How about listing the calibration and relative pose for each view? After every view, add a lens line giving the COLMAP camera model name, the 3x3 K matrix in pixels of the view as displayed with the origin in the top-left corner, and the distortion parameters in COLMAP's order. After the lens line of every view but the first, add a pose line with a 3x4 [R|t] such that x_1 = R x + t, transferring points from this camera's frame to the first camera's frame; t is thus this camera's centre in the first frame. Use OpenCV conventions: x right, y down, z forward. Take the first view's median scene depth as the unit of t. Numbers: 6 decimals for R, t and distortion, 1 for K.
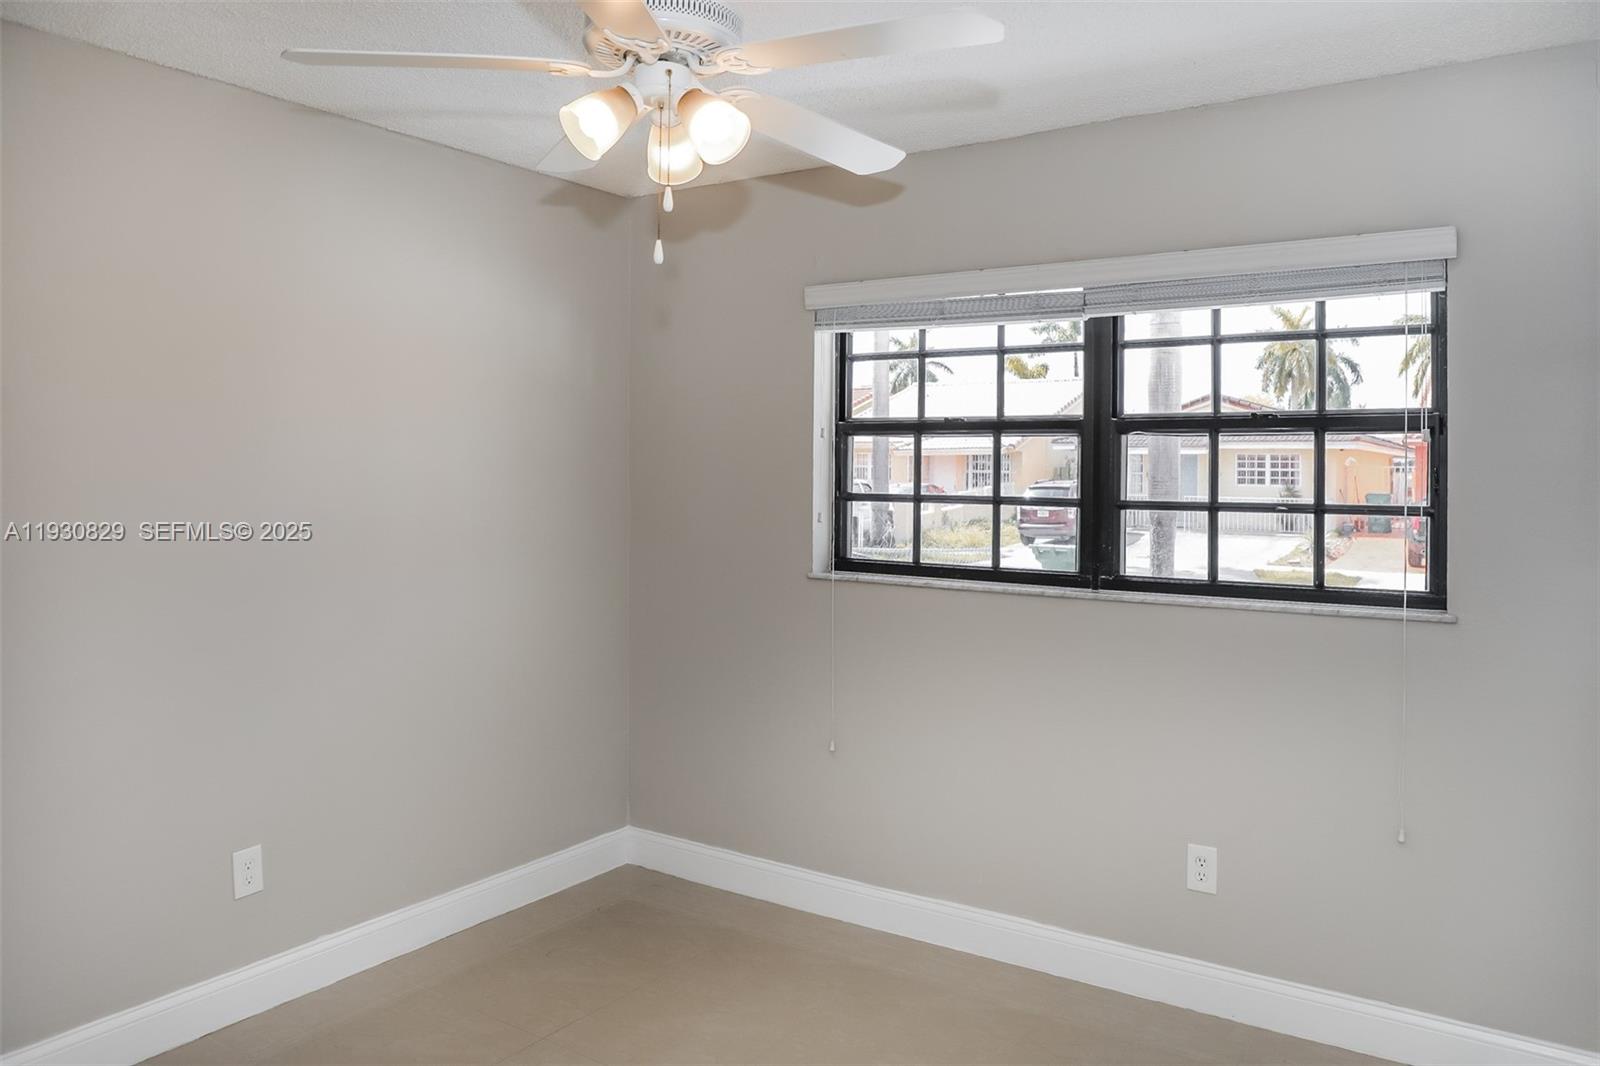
lens RADIAL K [[1246.7, 0, 799.5], [0, 1246.7, 495.3], [0, 0, 1]] dist [-0.002308, -0.001078]
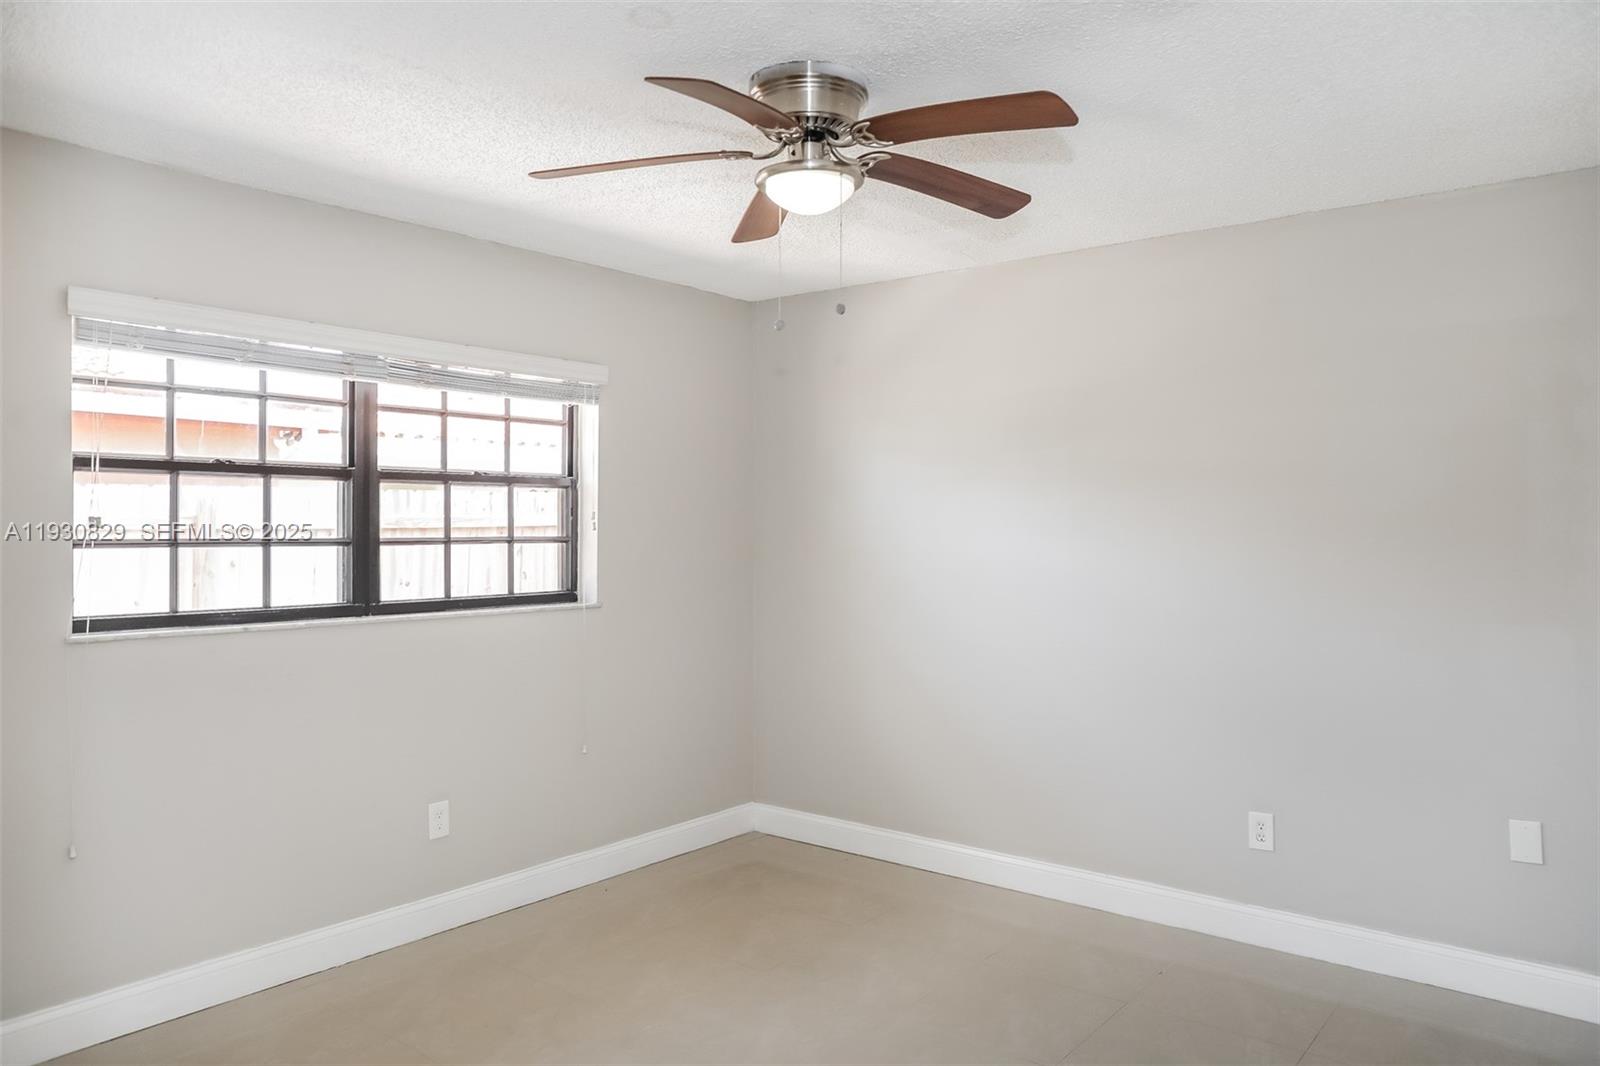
lens RADIAL K [[1102.5, 0, 801.6], [0, 1102.5, 518.4], [0, 0, 1]] dist [-0.005733, 0.000471]
pose [[0.064348, -0.008463, 0.997892, -0.775705], [0.010102, 0.999918, 0.007829, -0.019593], [-0.997876, 0.009577, 0.064428, 0.542156]]
